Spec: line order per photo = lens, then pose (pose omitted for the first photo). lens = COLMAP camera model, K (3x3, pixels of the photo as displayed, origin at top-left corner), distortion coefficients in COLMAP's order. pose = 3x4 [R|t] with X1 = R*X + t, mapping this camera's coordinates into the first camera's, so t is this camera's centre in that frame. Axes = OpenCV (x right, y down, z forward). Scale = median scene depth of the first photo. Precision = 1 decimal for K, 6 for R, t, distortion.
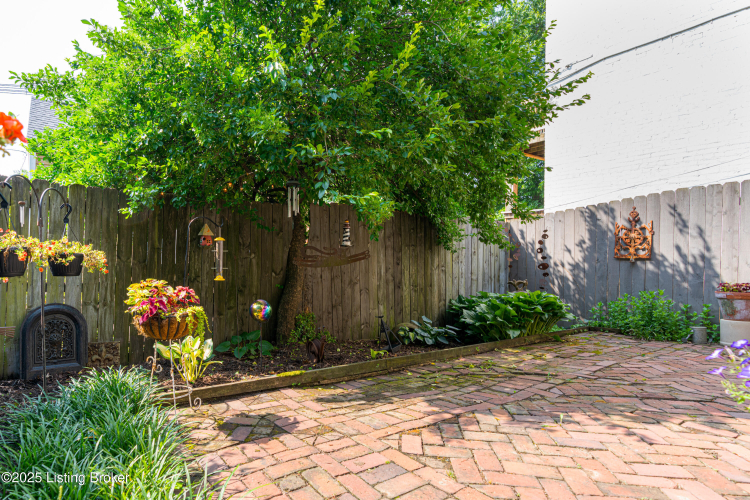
lens RADIAL K [[360.0, 0, 395.4], [0, 360.0, 251.0], [0, 0, 1]] dist [0.000637, 0.000032]
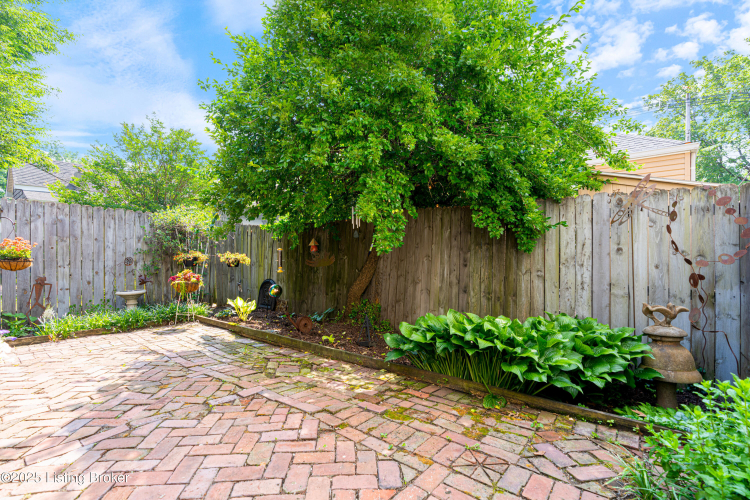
lens RADIAL K [[360.0, 0, 395.4], [0, 360.0, 251.0], [0, 0, 1]] dist [0.000637, 0.000032]
pose [[0.308676, -0.005177, -0.951153, 0.882002], [0.034370, 0.999393, 0.005715, -0.012514], [0.950546, -0.034455, 0.308666, 0.613567]]
